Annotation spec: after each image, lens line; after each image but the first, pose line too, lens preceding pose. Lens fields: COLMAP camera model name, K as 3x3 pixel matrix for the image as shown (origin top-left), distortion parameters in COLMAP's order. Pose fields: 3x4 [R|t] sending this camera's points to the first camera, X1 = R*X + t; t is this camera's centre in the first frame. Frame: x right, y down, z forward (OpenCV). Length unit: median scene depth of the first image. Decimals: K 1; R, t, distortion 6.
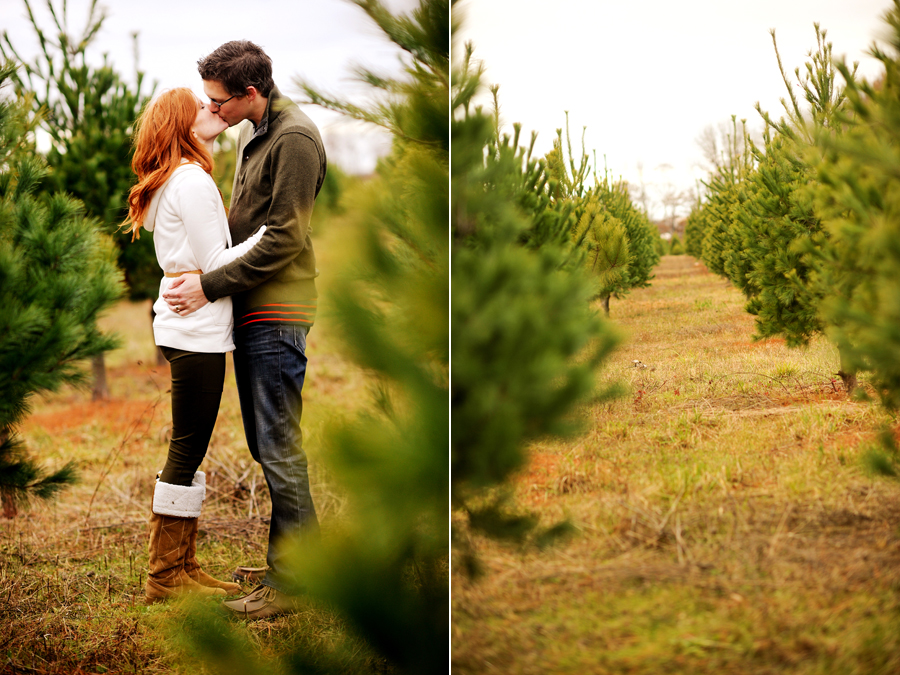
lens RADIAL K [[2959.3, 0, 450.0], [0, 2959.3, 337.5], [0, 0, 1]] dist [-0.562661, 4.853474]
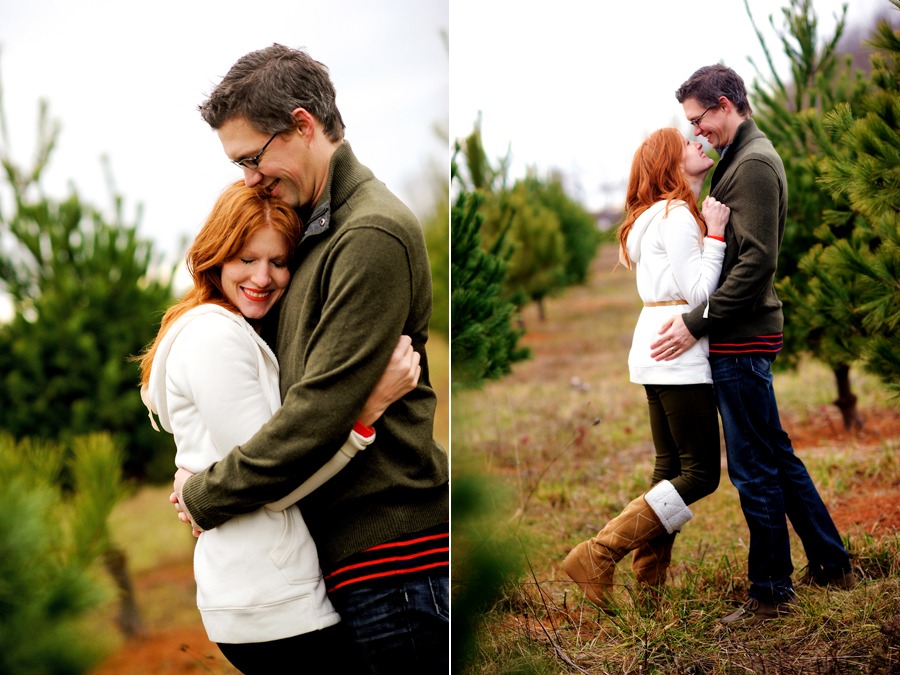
lens RADIAL K [[2959.3, 0, 450.0], [0, 2959.3, 337.5], [0, 0, 1]] dist [-0.562661, 4.853474]
pose [[0.999342, -0.030246, 0.020032, 0.014995], [0.030201, 0.999541, 0.002571, -0.010288], [-0.020101, -0.001964, 0.999796, 0.222831]]
